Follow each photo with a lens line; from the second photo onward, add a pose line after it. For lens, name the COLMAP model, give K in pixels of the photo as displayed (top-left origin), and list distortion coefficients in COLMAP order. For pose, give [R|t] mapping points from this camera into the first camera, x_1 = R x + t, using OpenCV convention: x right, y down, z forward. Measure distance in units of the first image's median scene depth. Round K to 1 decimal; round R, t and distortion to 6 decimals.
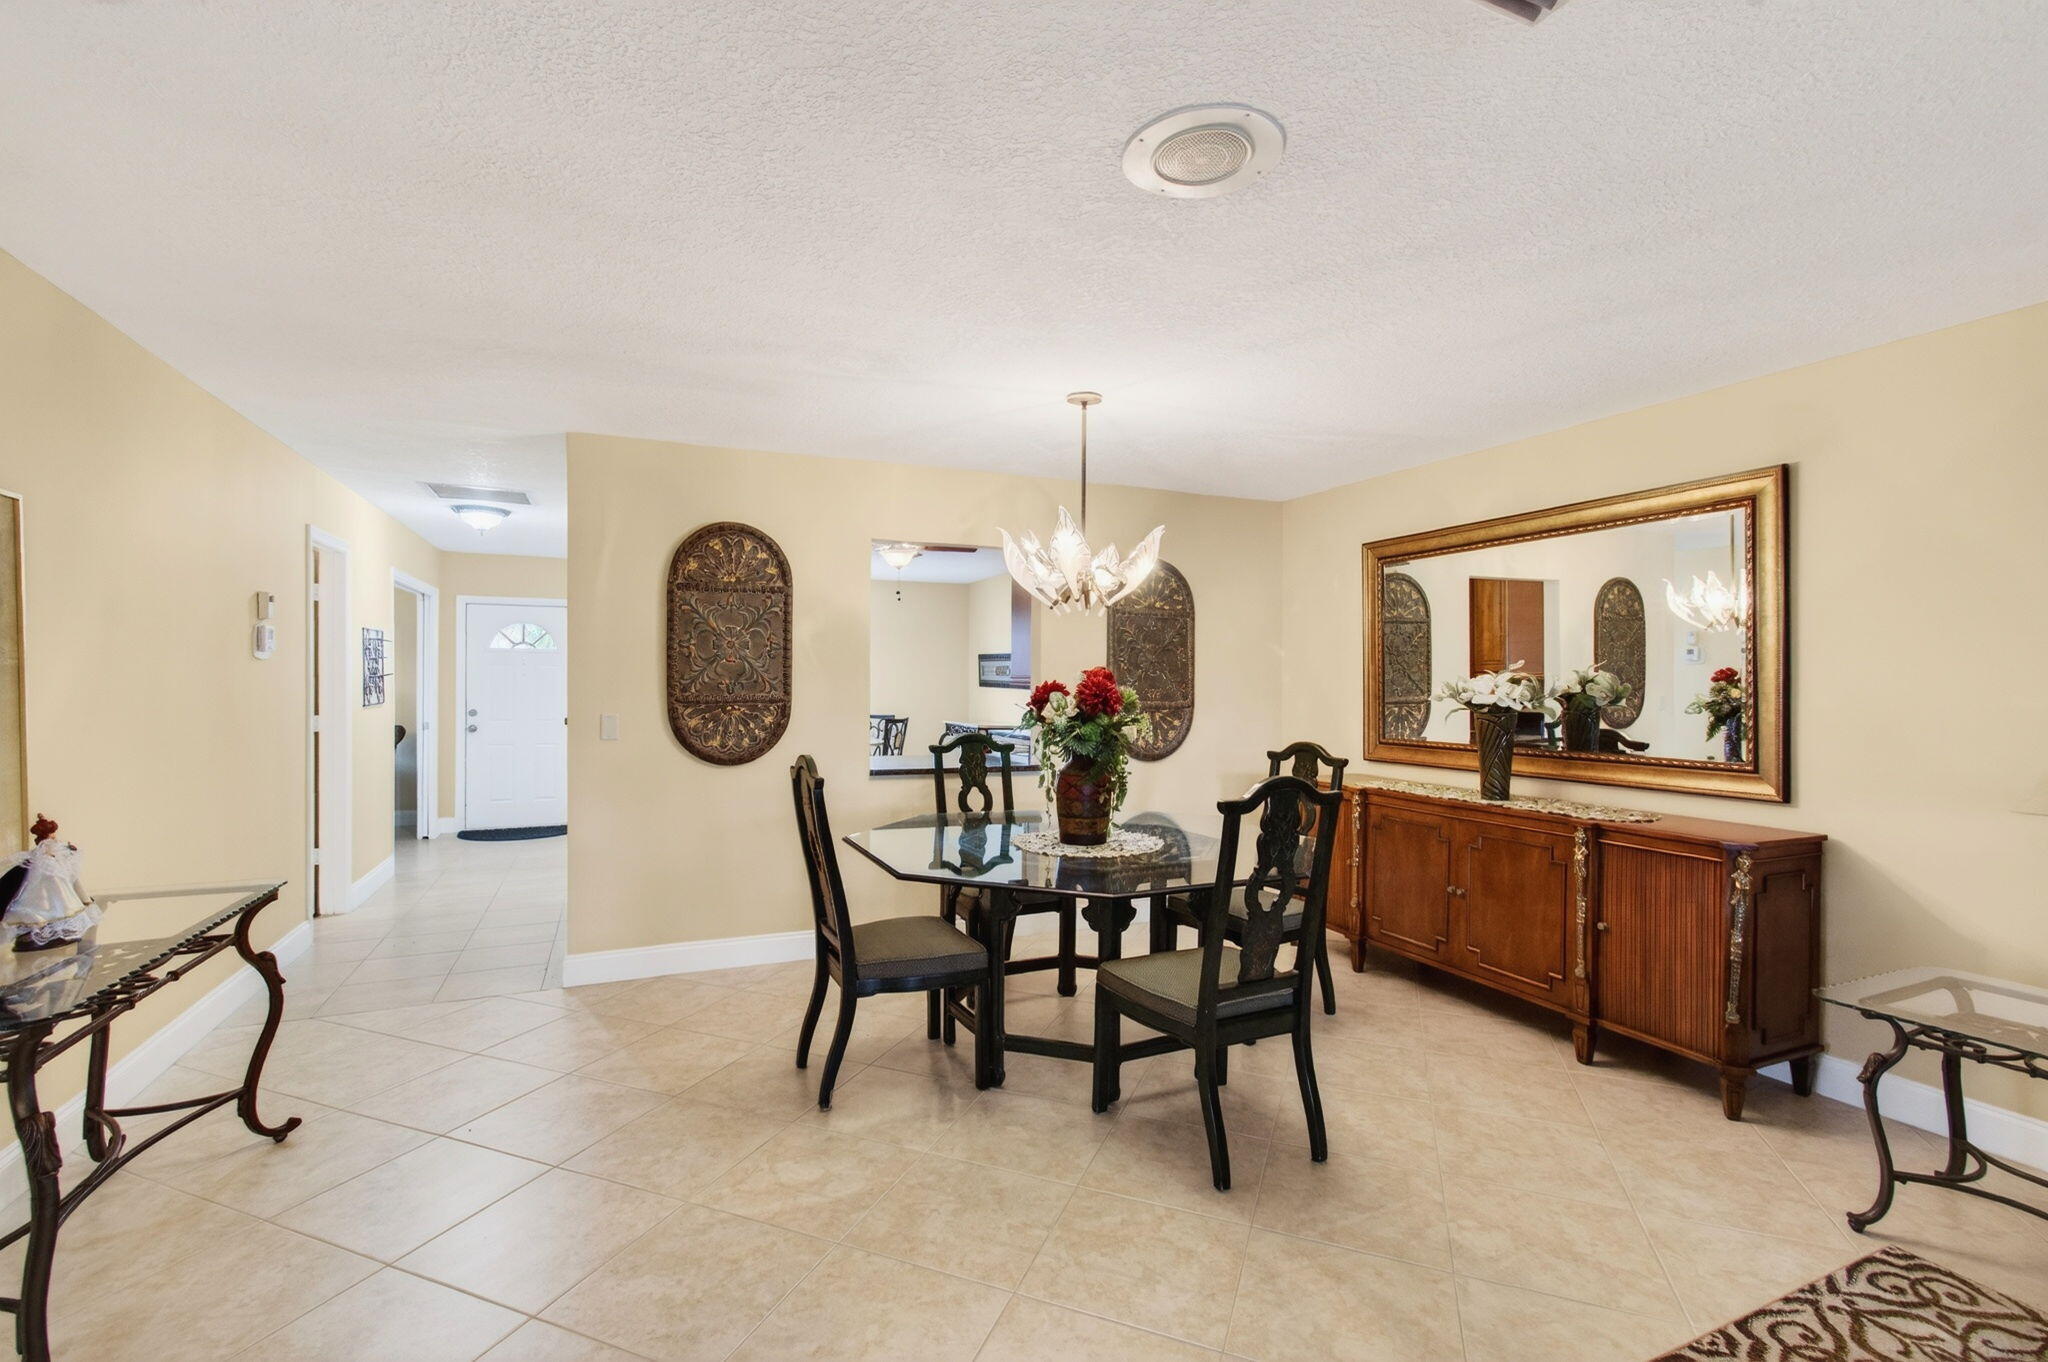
lens RADIAL K [[920.8, 0, 1024.5], [0, 920.8, 677.9], [0, 0, 1]] dist [-0.002433, 0.004214]
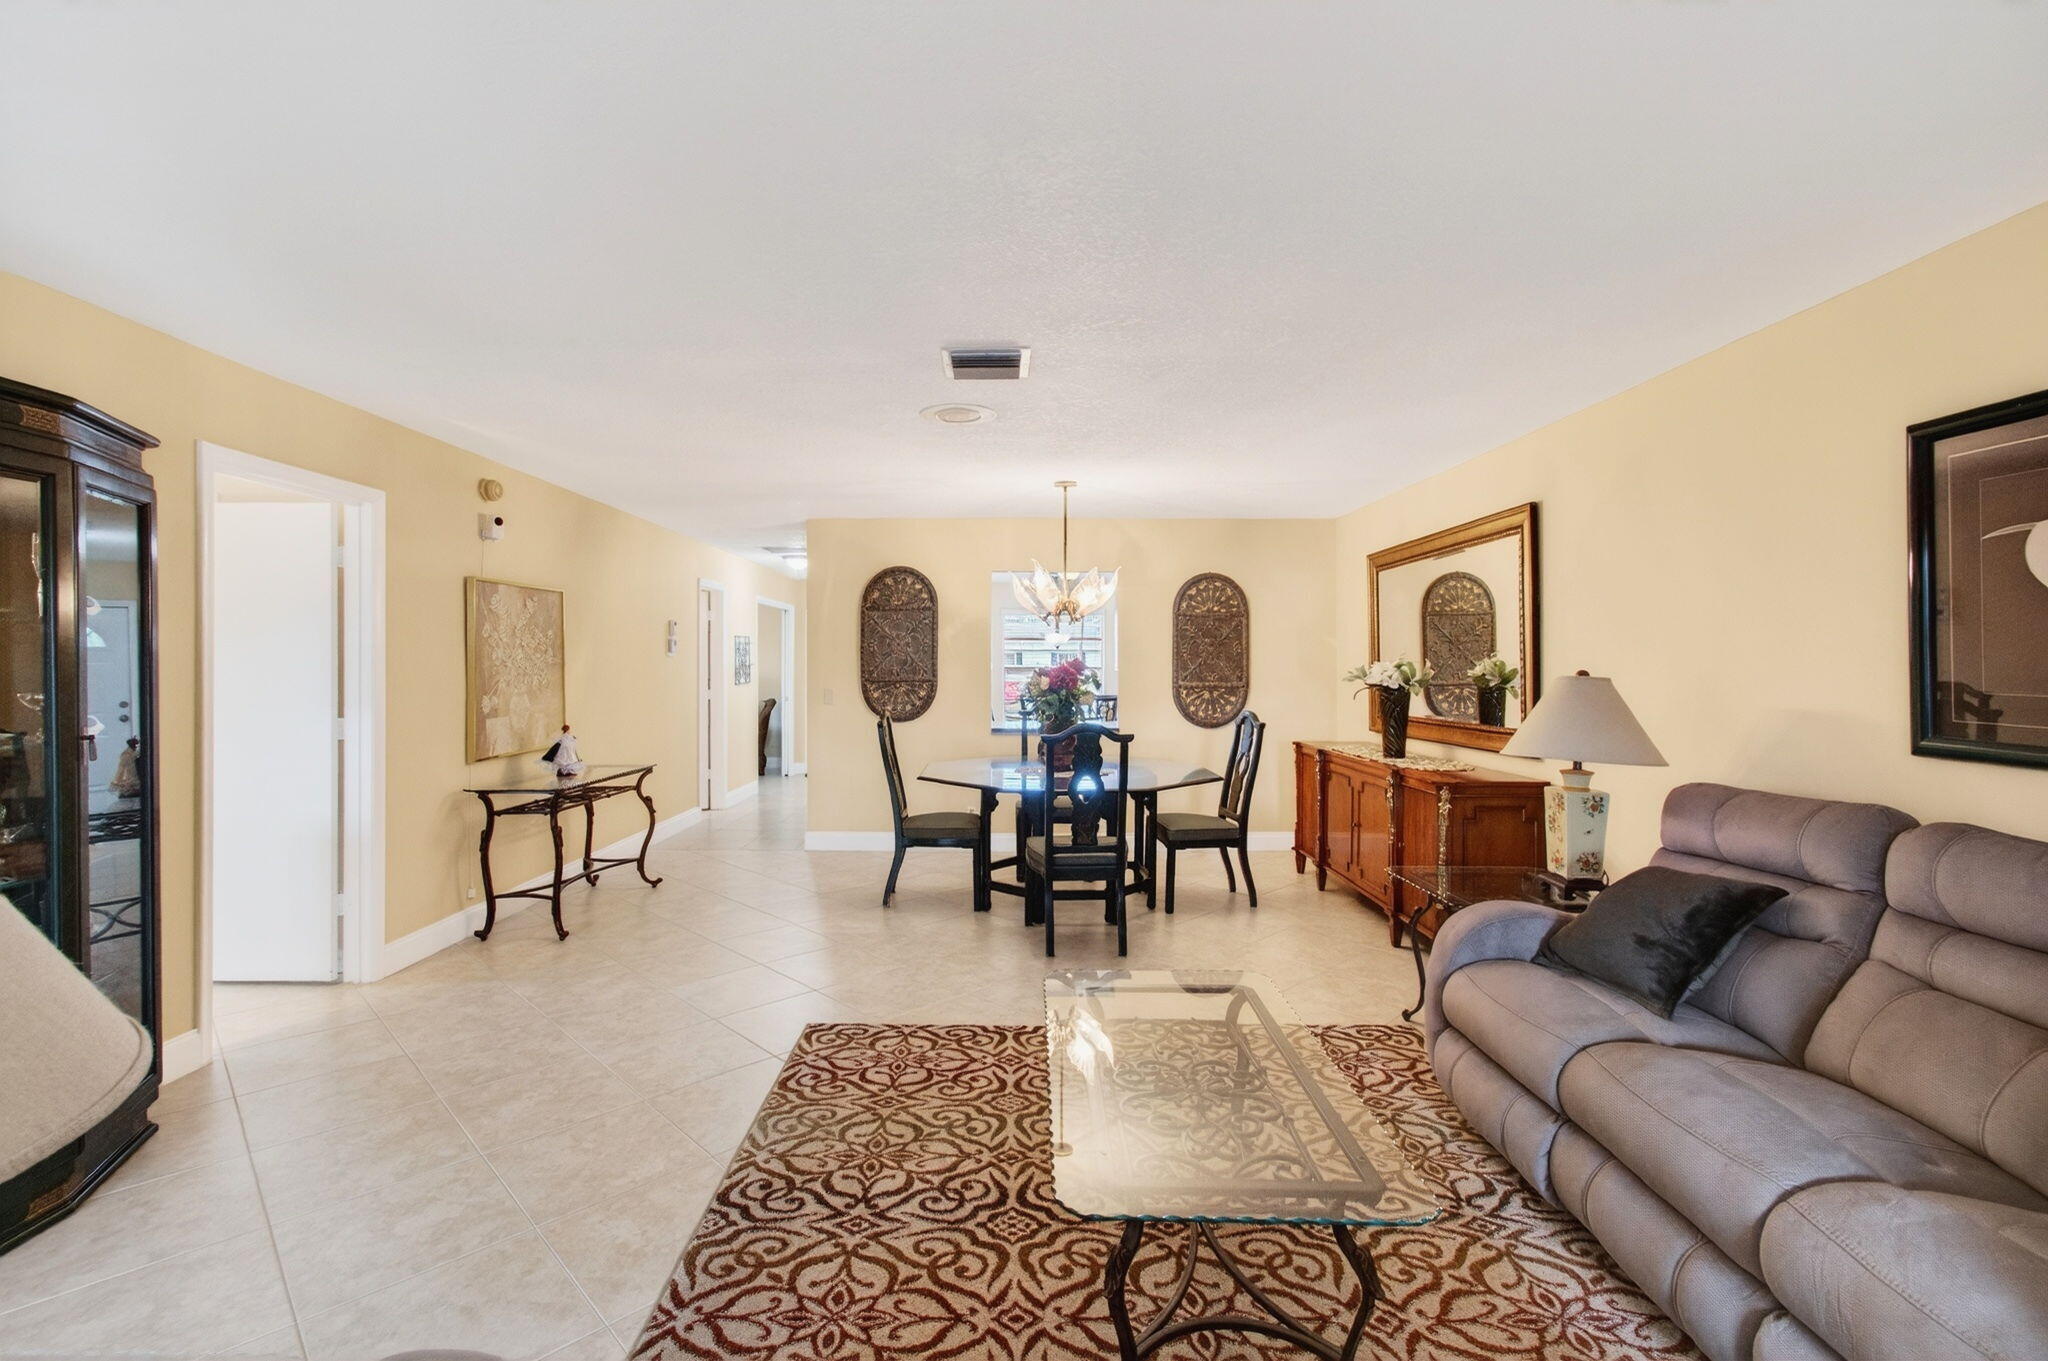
lens RADIAL K [[920.8, 0, 997.6], [0, 920.8, 659.6], [0, 0, 1]] dist [-0.002433, 0.004214]
pose [[0.908902, -0.006073, -0.416965, 0.643178], [0.003863, 0.999974, -0.006145, -0.001238], [0.416991, 0.003975, 0.908902, -0.480388]]
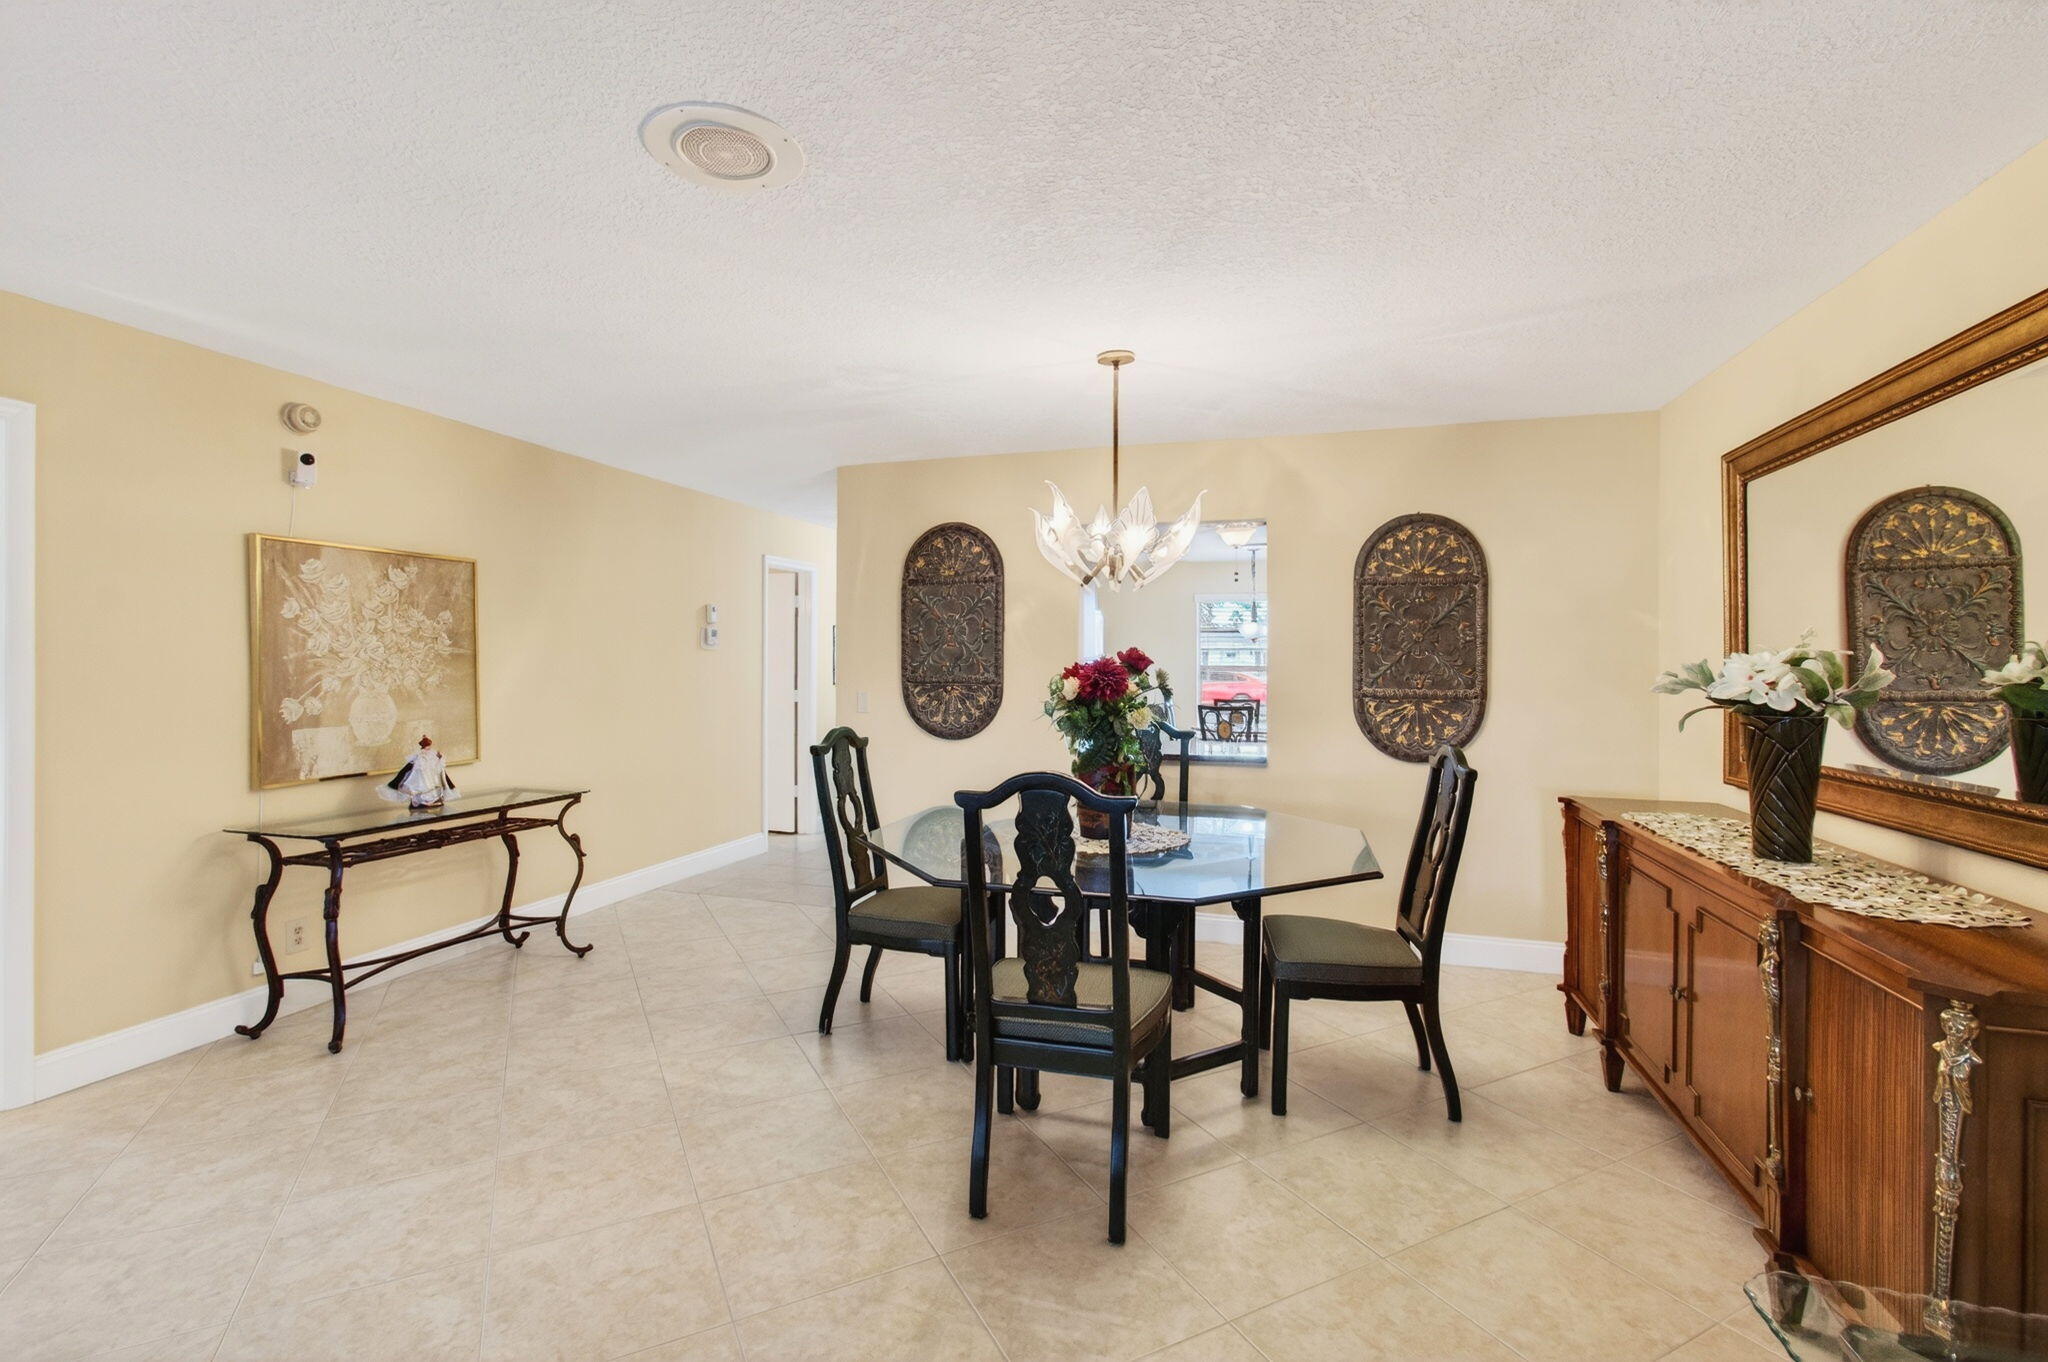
lens RADIAL K [[920.8, 0, 1002.6], [0, 920.8, 665.1], [0, 0, 1]] dist [-0.002433, 0.004214]
pose [[0.748140, -0.000534, -0.663541, 0.625899], [0.000262, 1.000000, -0.000510, 0.006538], [0.663541, 0.000208, 0.748140, 0.248671]]
